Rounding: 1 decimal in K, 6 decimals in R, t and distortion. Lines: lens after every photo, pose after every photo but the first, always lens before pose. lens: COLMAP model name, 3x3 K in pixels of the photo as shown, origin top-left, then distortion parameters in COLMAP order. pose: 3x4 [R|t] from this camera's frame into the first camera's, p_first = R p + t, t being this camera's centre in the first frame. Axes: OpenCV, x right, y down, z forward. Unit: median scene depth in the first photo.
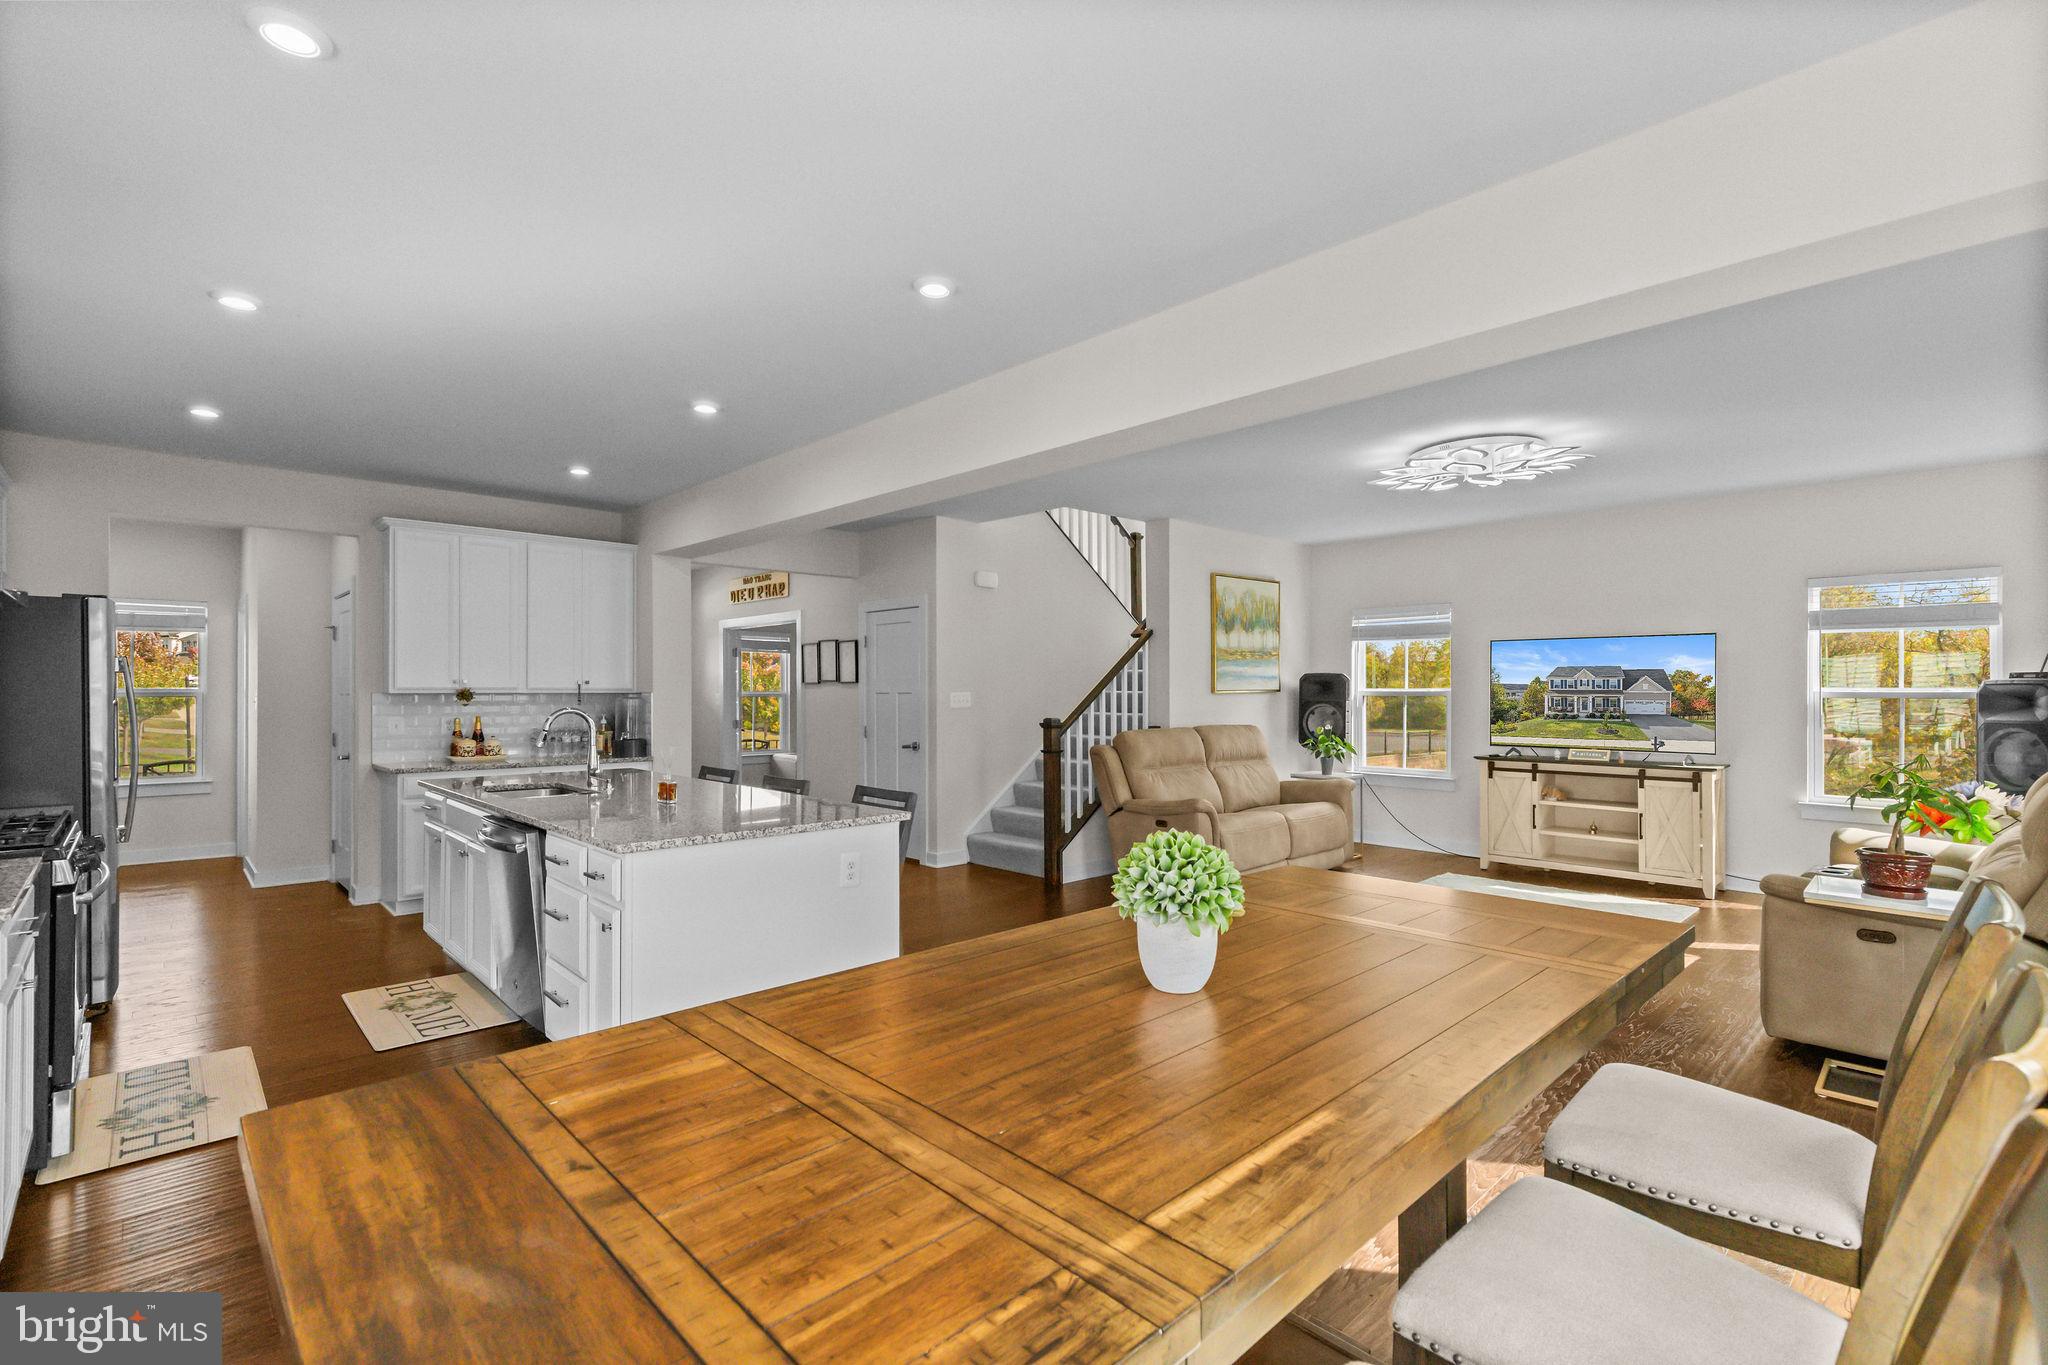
lens RADIAL K [[931.9, 0, 1032.8], [0, 931.9, 682.1], [0, 0, 1]] dist [0.008778, -0.001686]
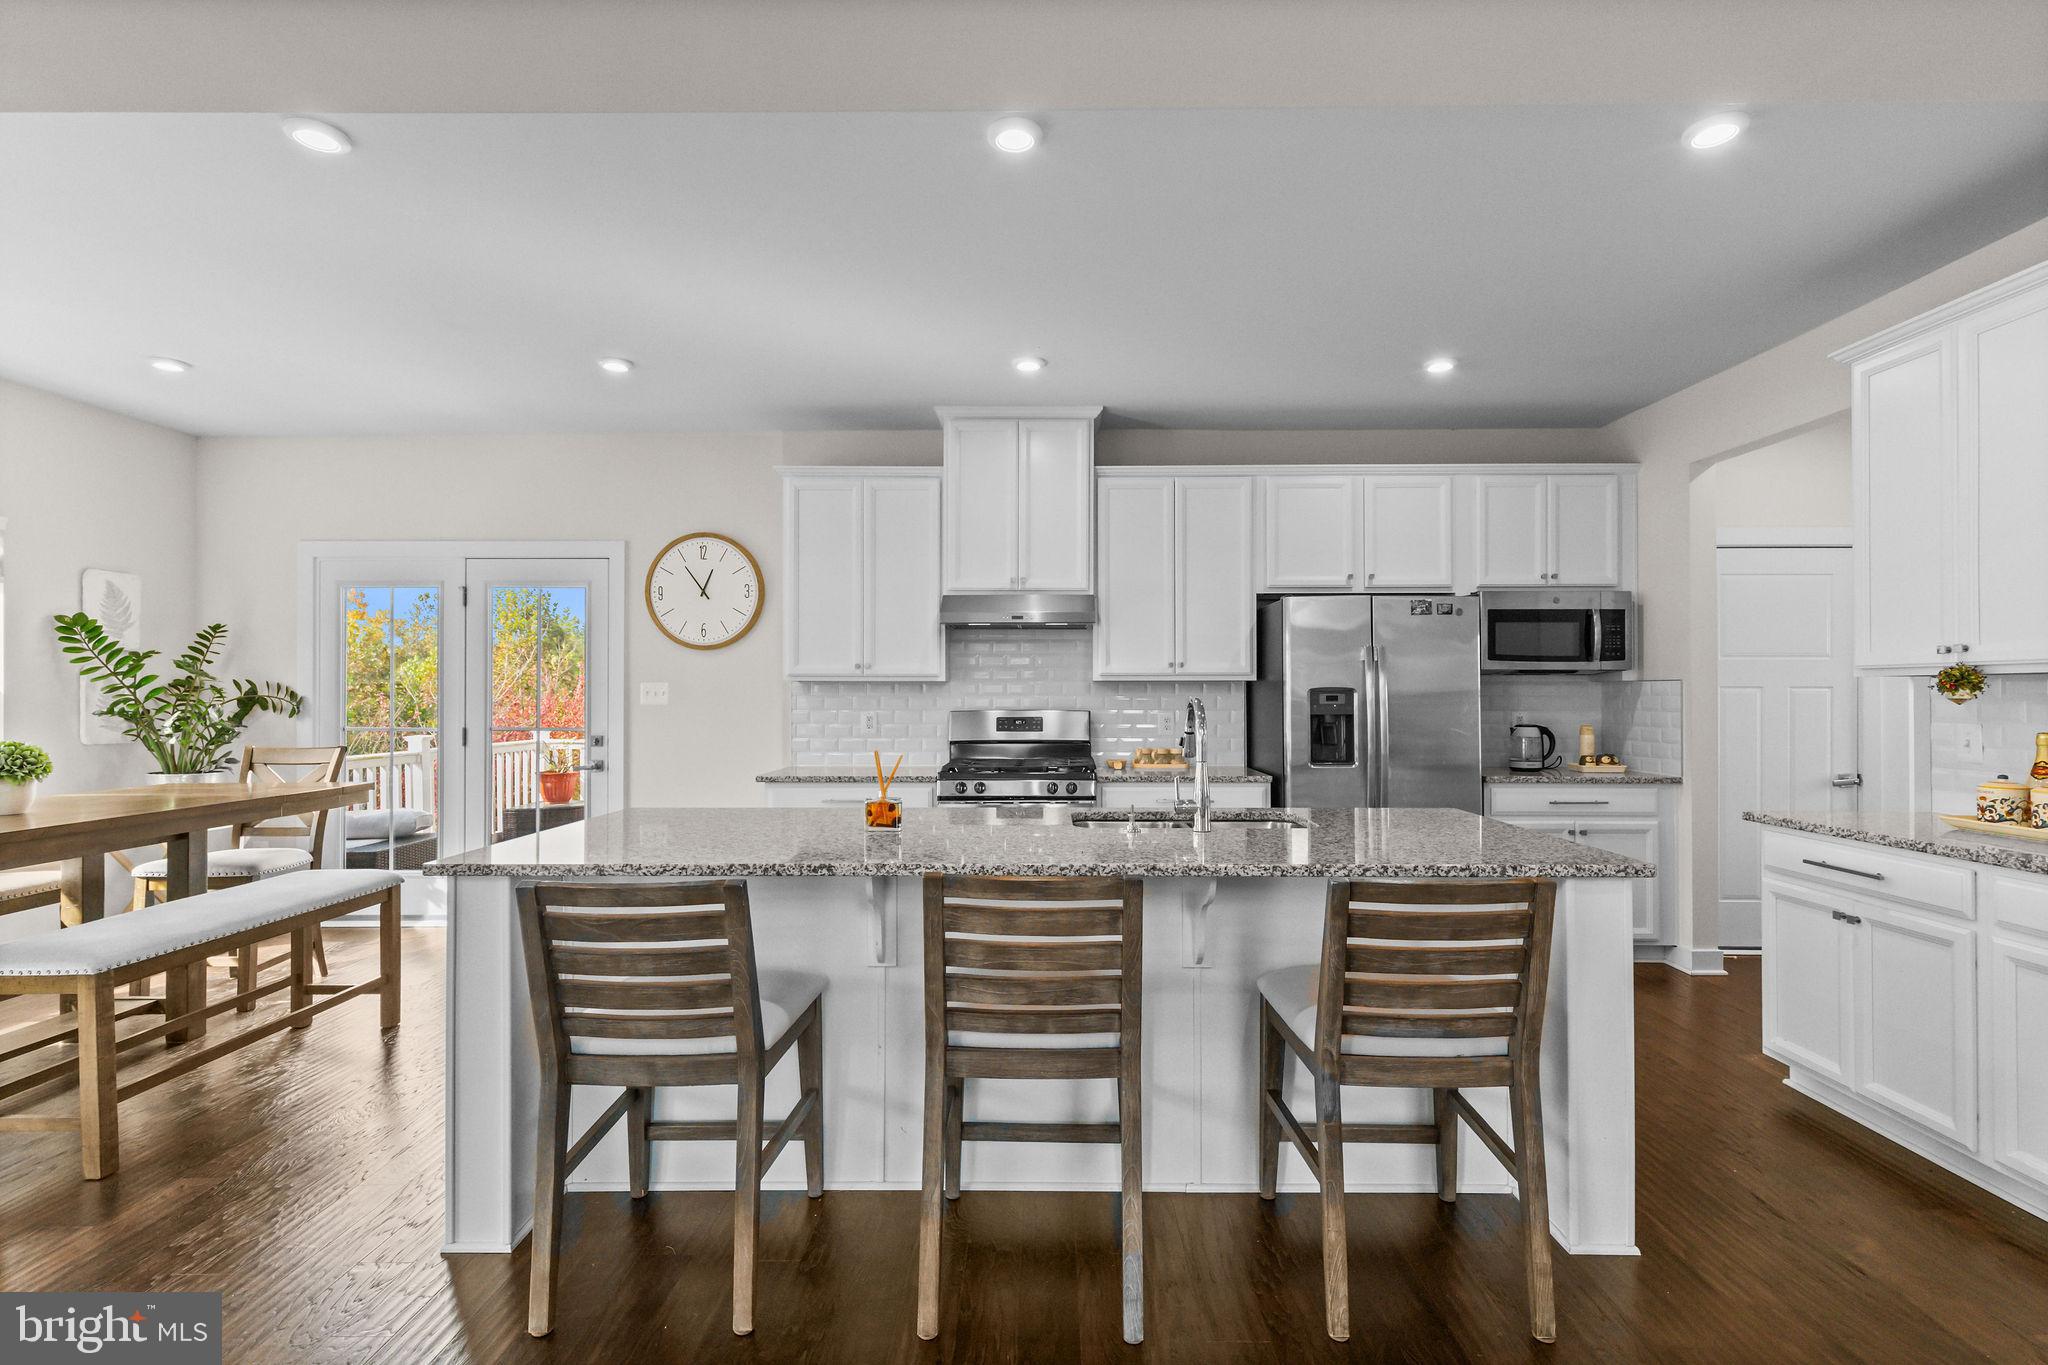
lens RADIAL K [[931.9, 0, 1035.0], [0, 931.9, 696.0], [0, 0, 1]] dist [0.008778, -0.001686]
pose [[-0.699148, -0.001152, -0.714976, 0.011096], [0.005299, 0.999963, -0.006792, 0.020408], [0.714958, -0.008537, -0.699116, 0.895714]]
